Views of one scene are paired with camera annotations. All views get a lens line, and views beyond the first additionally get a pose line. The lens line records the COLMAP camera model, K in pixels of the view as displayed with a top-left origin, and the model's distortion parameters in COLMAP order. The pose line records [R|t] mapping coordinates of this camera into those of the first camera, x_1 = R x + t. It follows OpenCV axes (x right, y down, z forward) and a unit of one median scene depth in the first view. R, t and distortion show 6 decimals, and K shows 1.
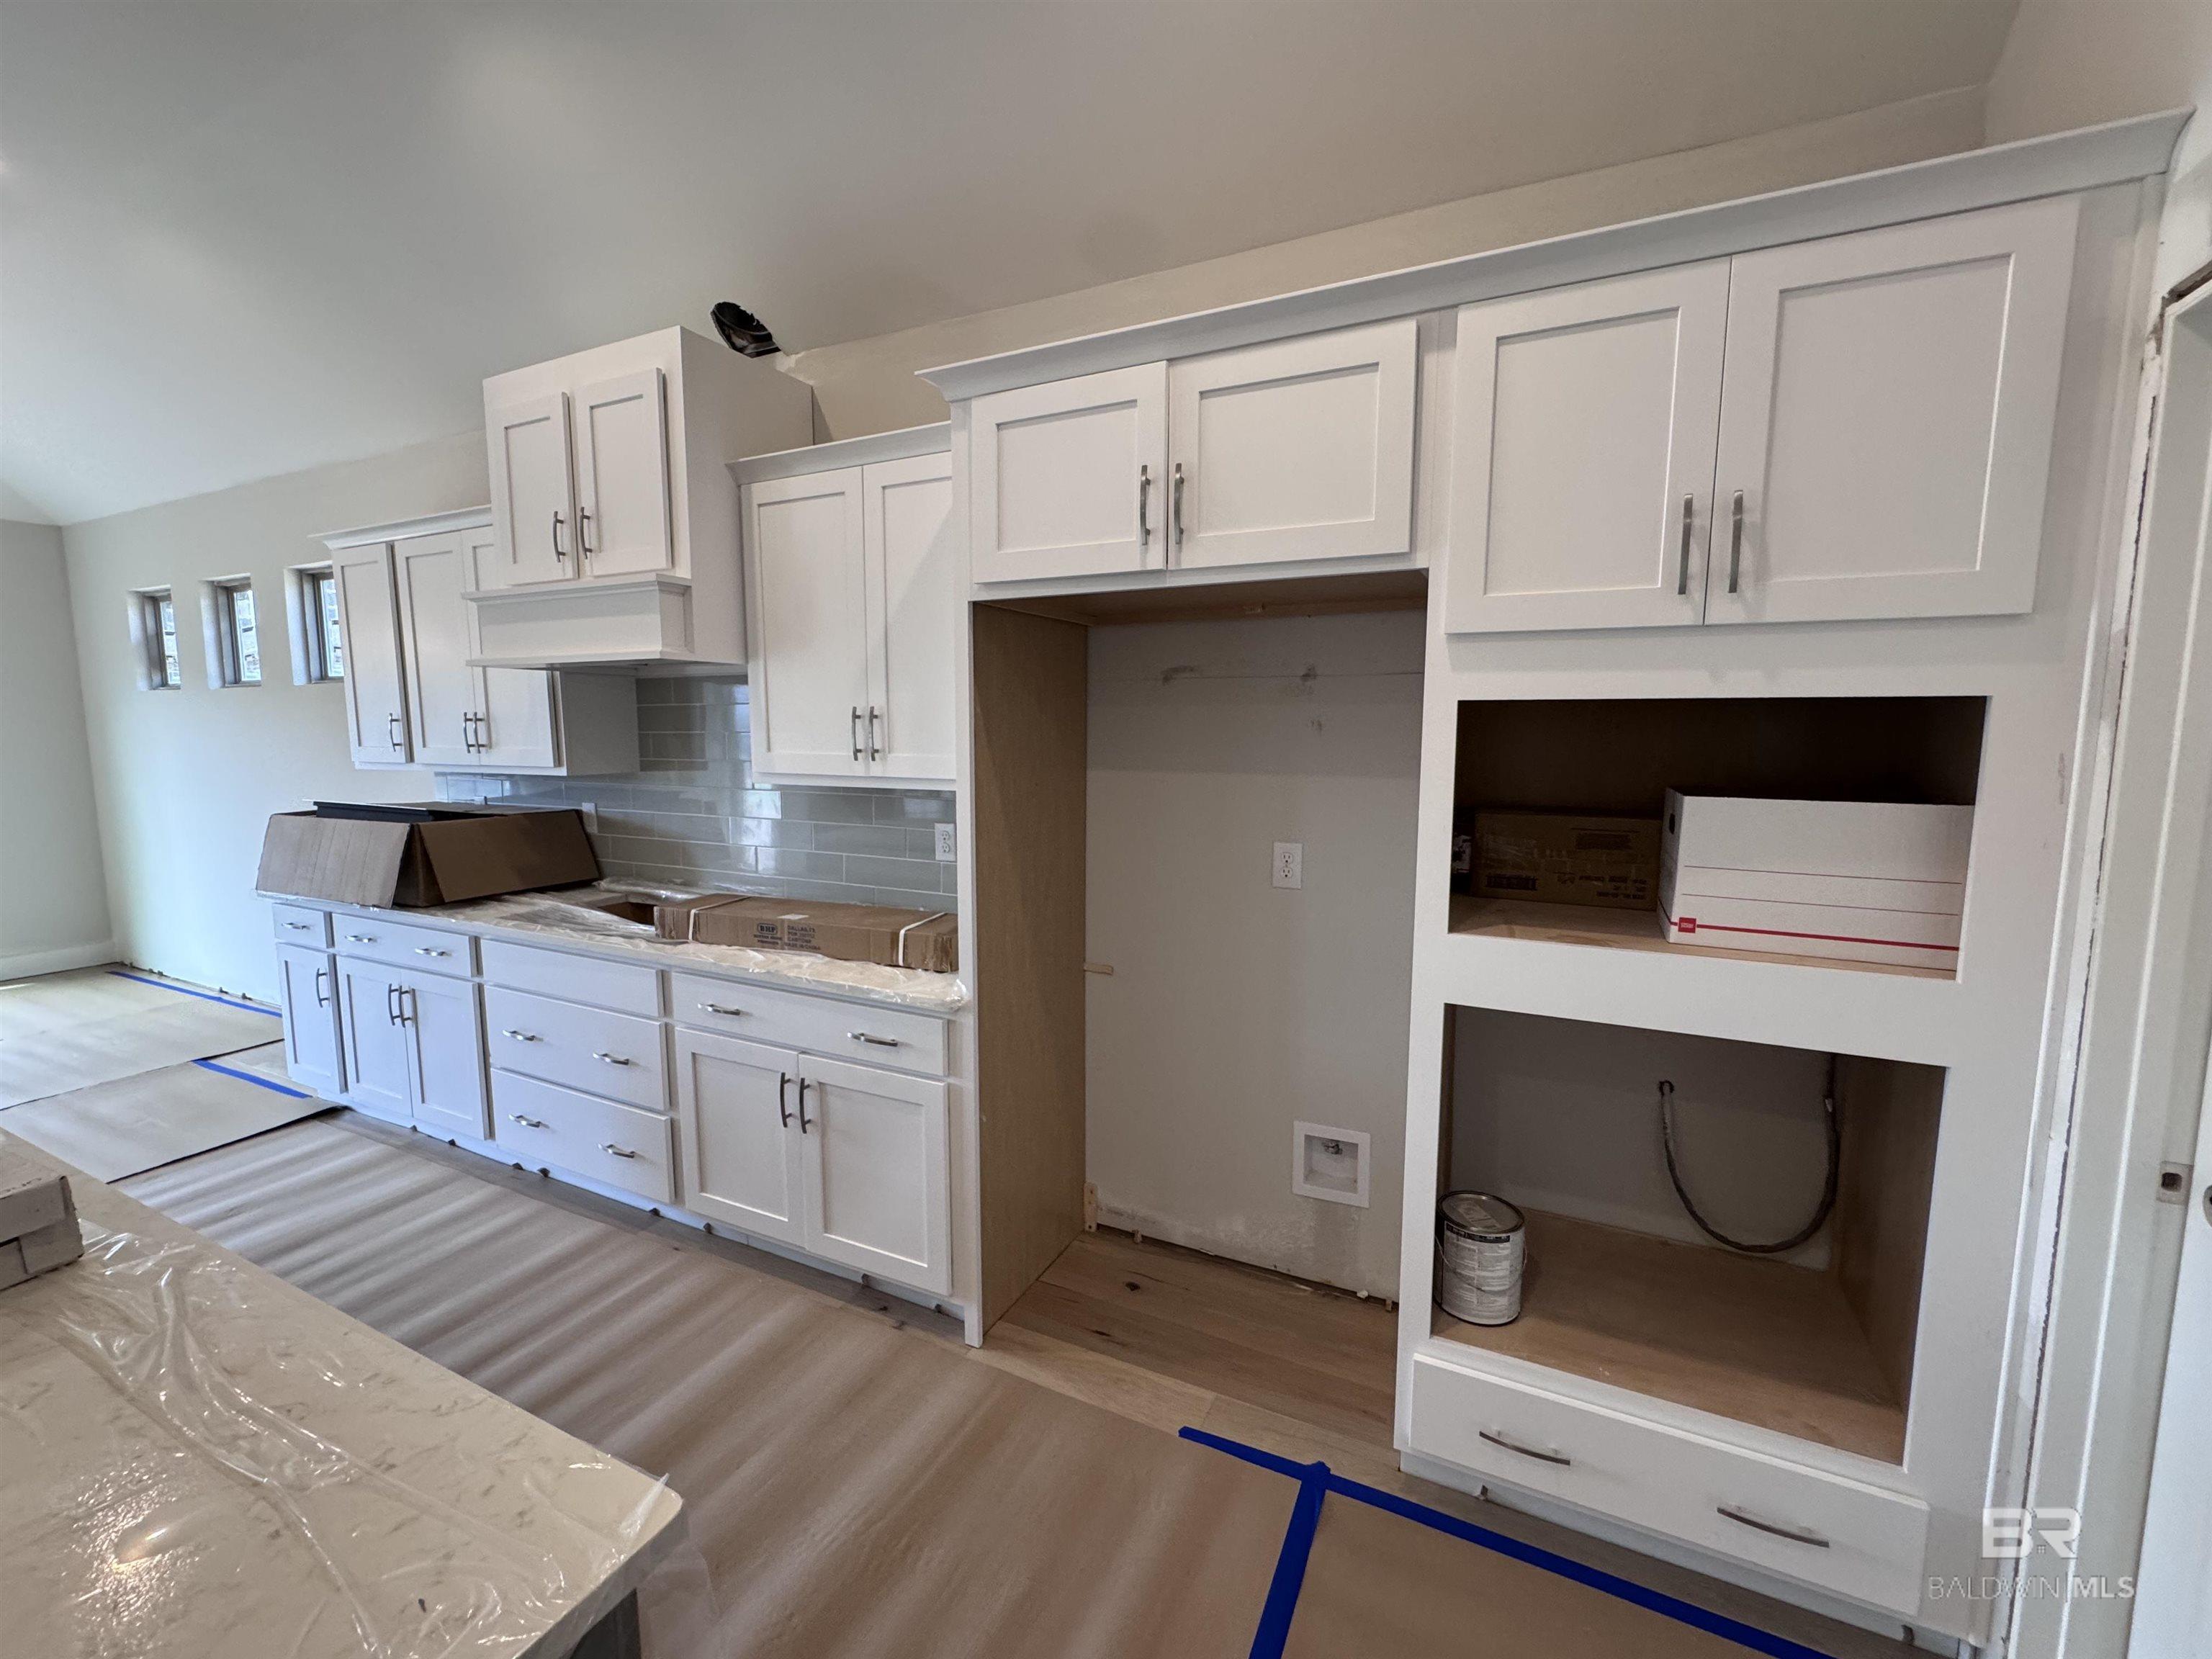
lens RADIAL K [[903.9, 0, 1100.0], [0, 903.9, 834.3], [0, 0, 1]] dist [-0.000455, -0.000617]
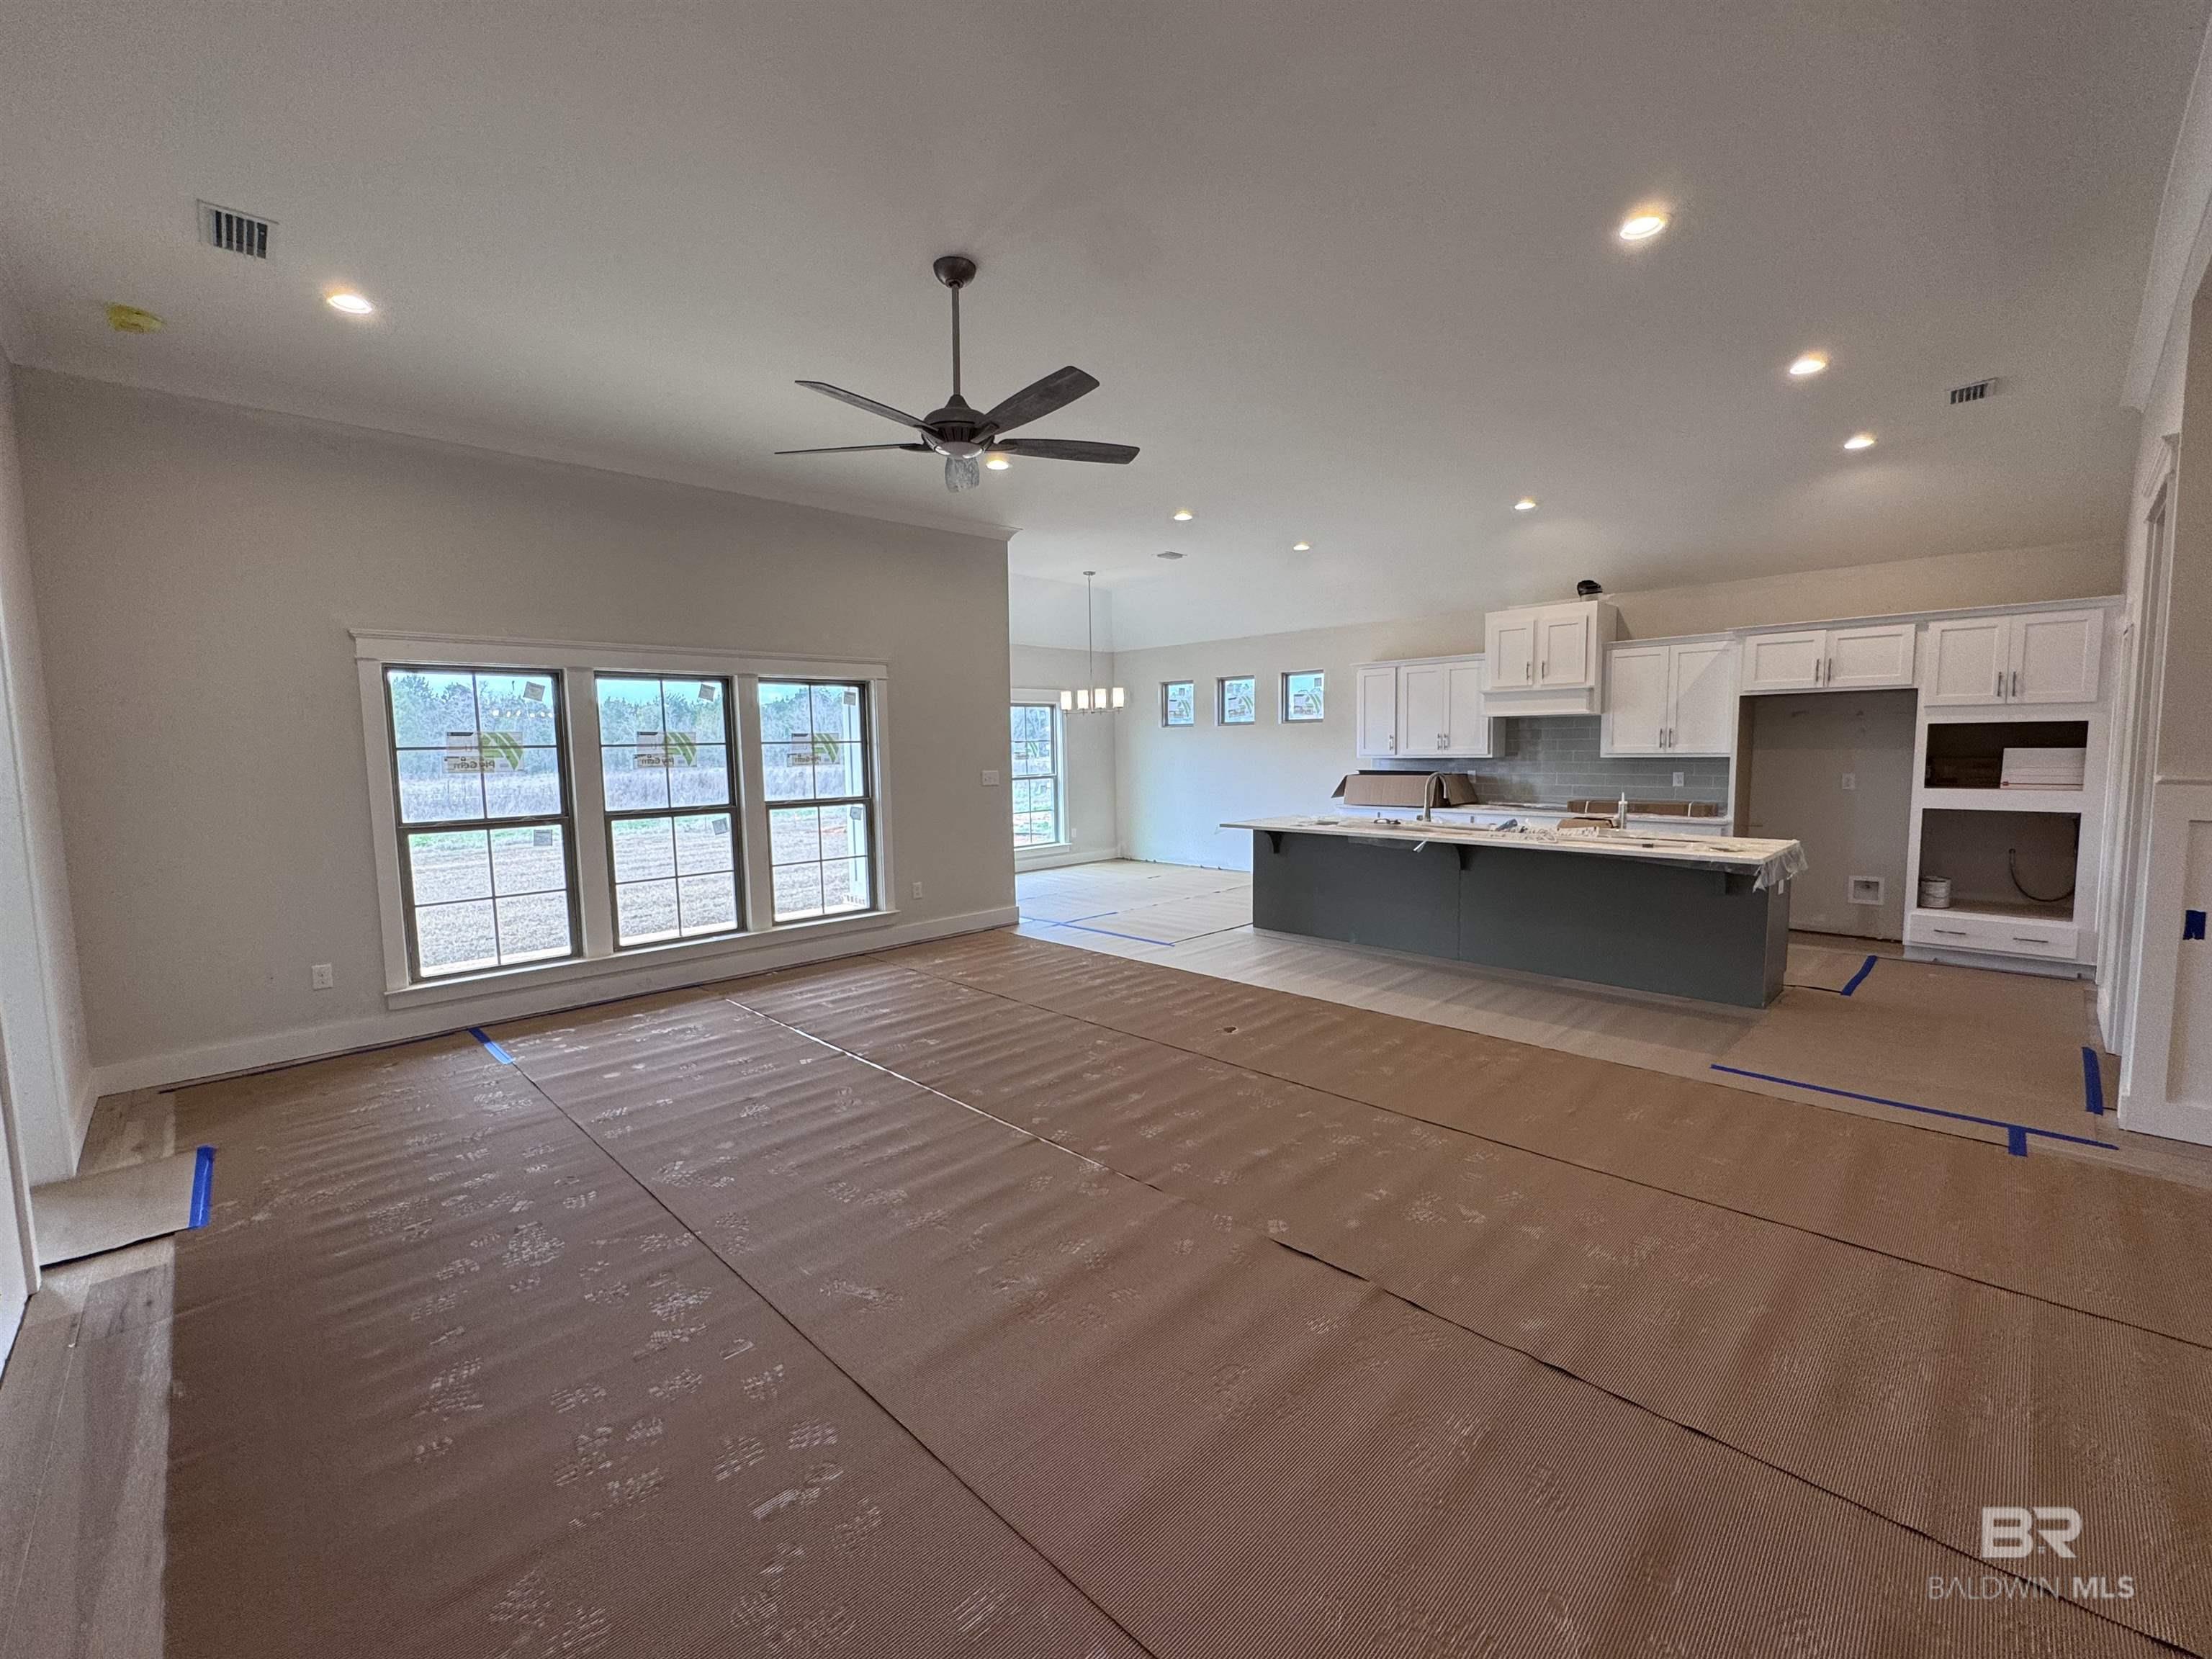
lens RADIAL K [[903.9, 0, 1117.0], [0, 903.9, 829.9], [0, 0, 1]] dist [-0.000455, -0.000617]
pose [[0.946831, 0.011730, -0.321517, -1.440802], [-0.018114, 0.999694, -0.016871, 0.377681], [0.321221, 0.021798, 0.946753, -3.296367]]
